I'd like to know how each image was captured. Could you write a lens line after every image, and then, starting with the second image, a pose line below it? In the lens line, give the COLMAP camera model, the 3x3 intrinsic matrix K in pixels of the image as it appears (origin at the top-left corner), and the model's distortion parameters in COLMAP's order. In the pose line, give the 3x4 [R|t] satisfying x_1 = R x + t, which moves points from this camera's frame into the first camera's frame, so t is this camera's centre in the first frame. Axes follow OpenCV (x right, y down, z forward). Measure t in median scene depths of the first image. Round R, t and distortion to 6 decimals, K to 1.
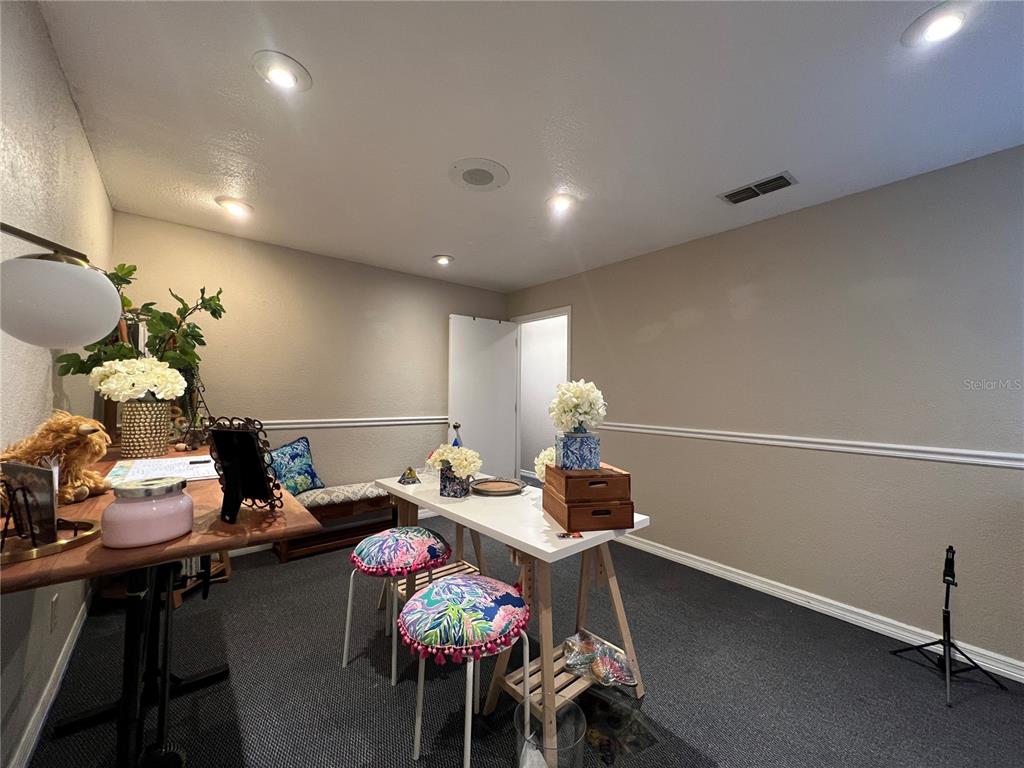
lens RADIAL K [[408.6, 0, 505.0], [0, 408.6, 380.7], [0, 0, 1]] dist [0.004321, -0.000830]
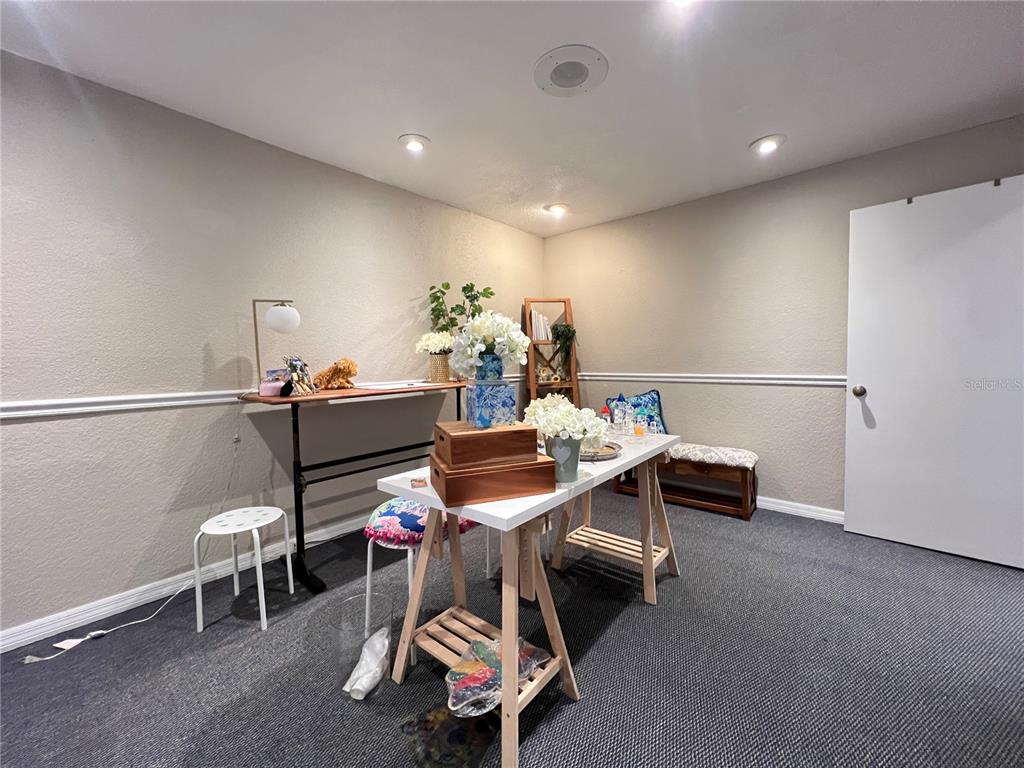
lens RADIAL K [[408.6, 0, 516.7], [0, 408.6, 381.3], [0, 0, 1]] dist [0.004321, -0.000830]
pose [[0.179650, 0.035498, -0.983090, 0.462150], [0.049694, 0.997745, 0.045108, 0.048016], [0.982475, -0.056958, 0.177481, 0.443119]]
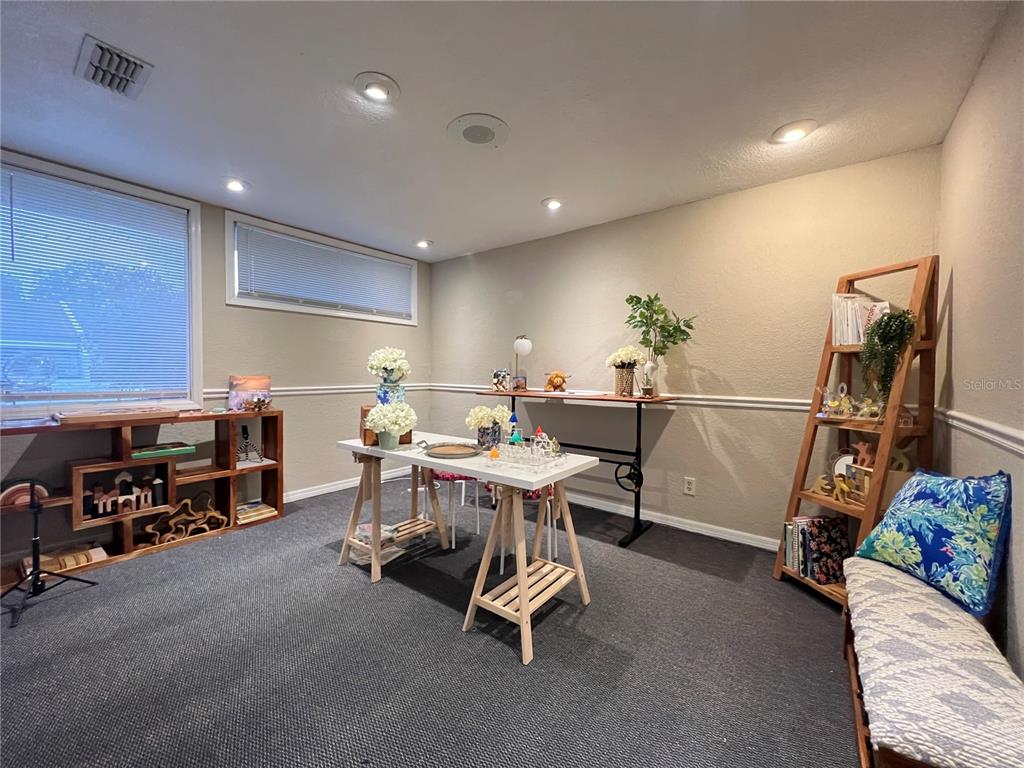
lens RADIAL K [[408.6, 0, 512.2], [0, 408.6, 380.8], [0, 0, 1]] dist [0.004321, -0.000830]
pose [[-0.973803, -0.004978, -0.227340, 0.036316], [-0.005289, 0.999986, 0.000759, 0.050034], [0.227333, 0.001941, -0.973815, 1.232336]]
